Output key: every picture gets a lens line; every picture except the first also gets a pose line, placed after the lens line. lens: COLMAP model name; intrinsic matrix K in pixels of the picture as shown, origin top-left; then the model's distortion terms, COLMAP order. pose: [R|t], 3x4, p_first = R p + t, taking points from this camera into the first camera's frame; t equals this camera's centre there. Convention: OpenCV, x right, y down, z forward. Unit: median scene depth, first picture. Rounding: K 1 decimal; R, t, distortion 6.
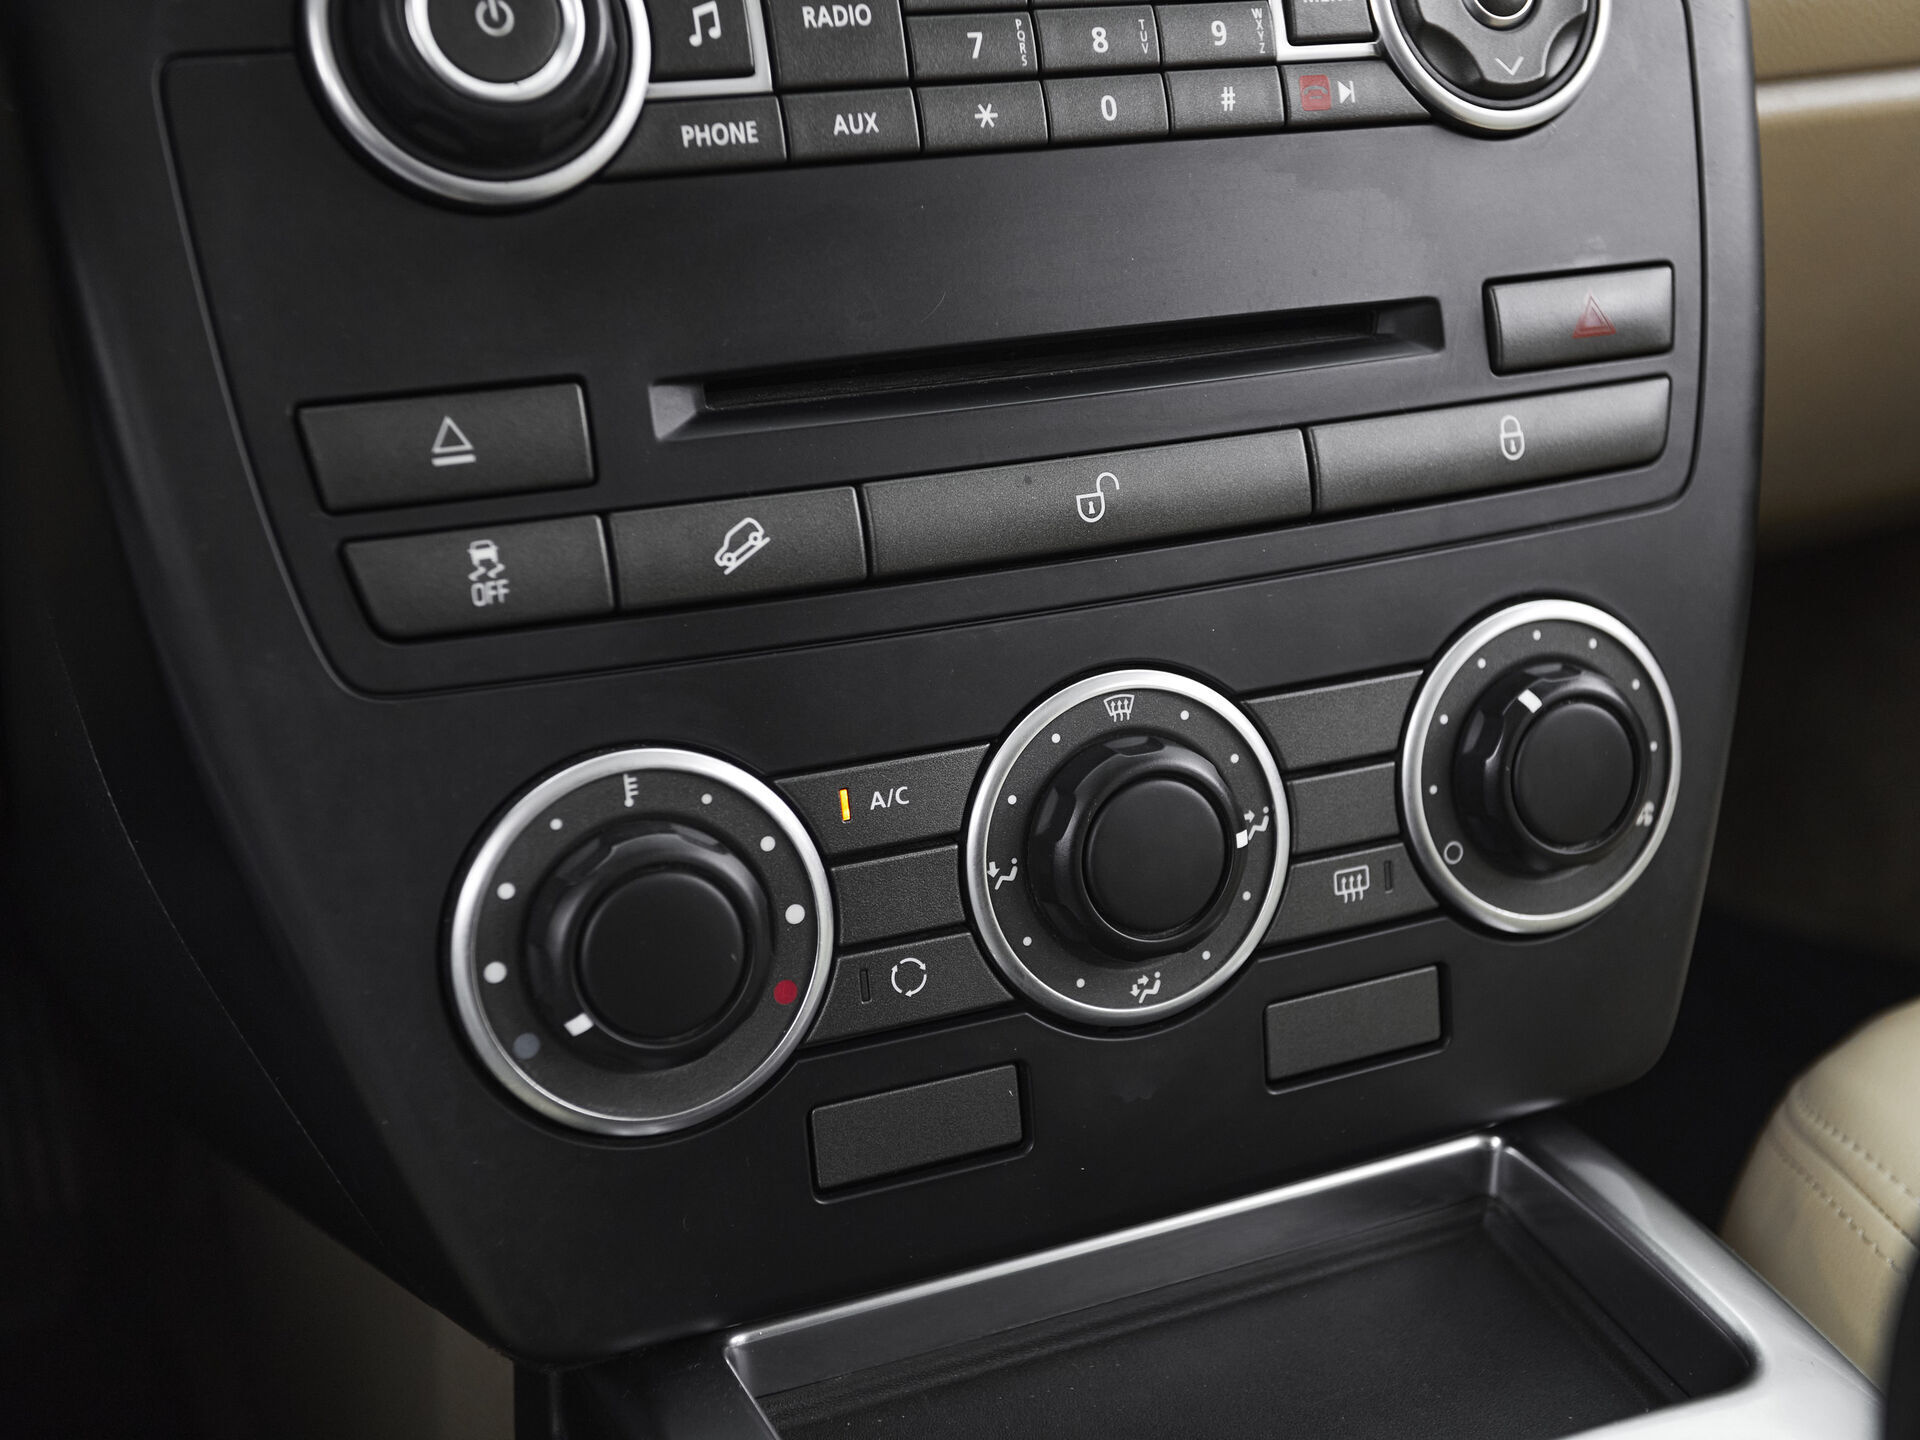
lens RADIAL K [[2324.0, 0, 953.4], [0, 2324.0, 699.8], [0, 0, 1]] dist [0.035254, 0.000000]
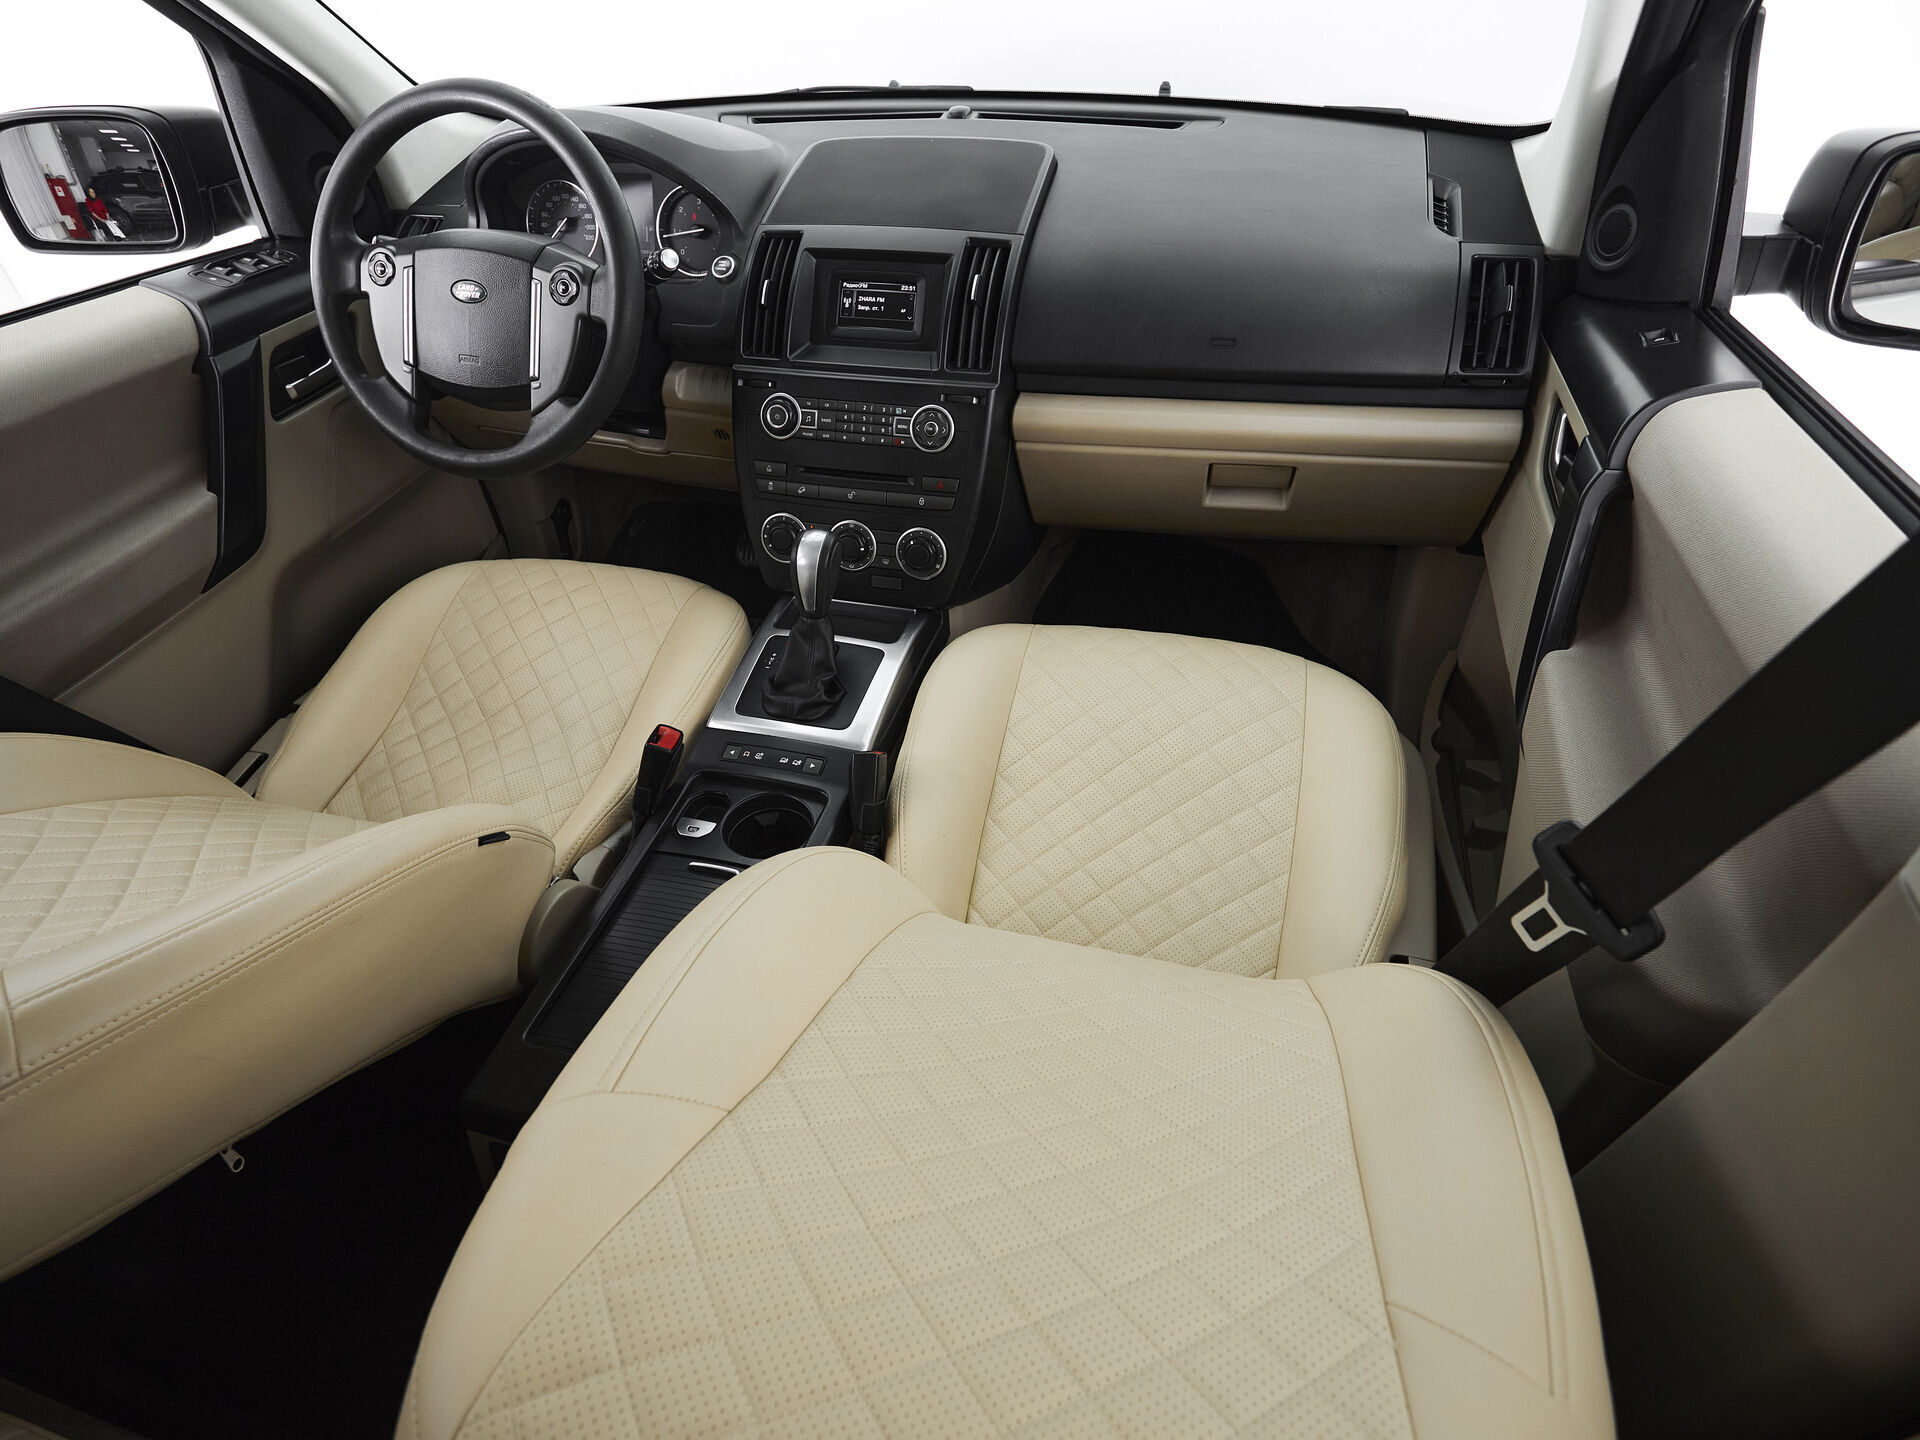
lens RADIAL K [[1014.8, 0, 952.2], [0, 1014.8, 717.4], [0, 0, 1]] dist [-0.002597, -0.000059]
pose [[0.779802, 0.370524, -0.504600, 2.193169], [-0.217635, 0.916212, 0.336439, -0.596899], [0.586979, -0.152537, 0.795103, -1.413010]]
